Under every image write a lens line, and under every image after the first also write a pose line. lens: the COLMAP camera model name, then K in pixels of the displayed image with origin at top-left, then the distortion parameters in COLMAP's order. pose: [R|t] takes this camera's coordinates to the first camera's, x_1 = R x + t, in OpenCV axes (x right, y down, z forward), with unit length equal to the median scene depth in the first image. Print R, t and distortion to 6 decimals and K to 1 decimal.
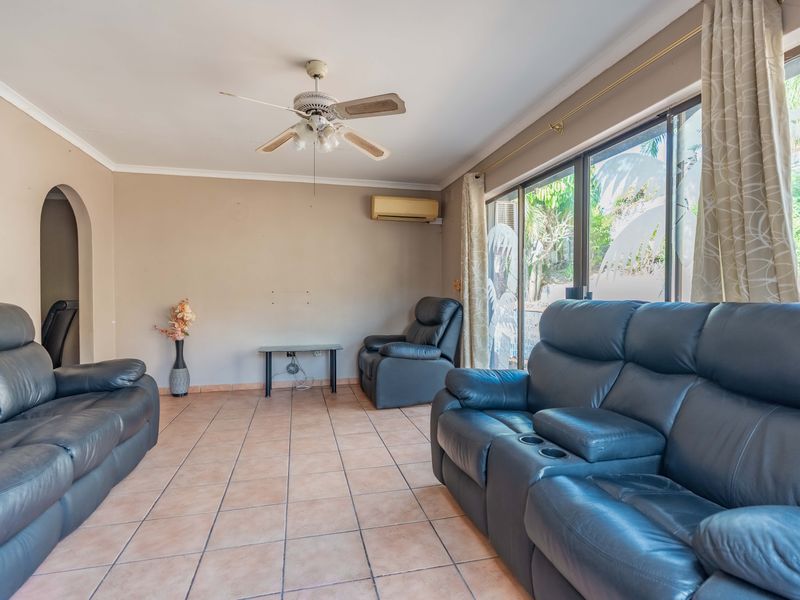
lens RADIAL K [[418.2, 0, 400.1], [0, 418.2, 299.2], [0, 0, 1]] dist [0.012831, -0.001313]
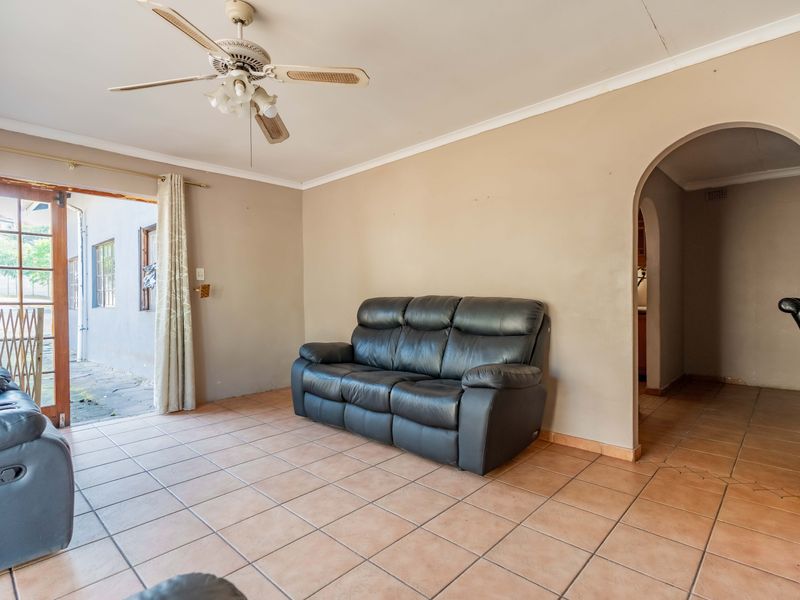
lens RADIAL K [[418.2, 0, 400.4], [0, 418.2, 300.2], [0, 0, 1]] dist [0.012831, -0.001313]
pose [[-0.842716, 0.005374, -0.538331, -0.010108], [0.002021, 0.999975, 0.006819, -0.007783], [0.538354, 0.004658, -0.842706, 1.816537]]
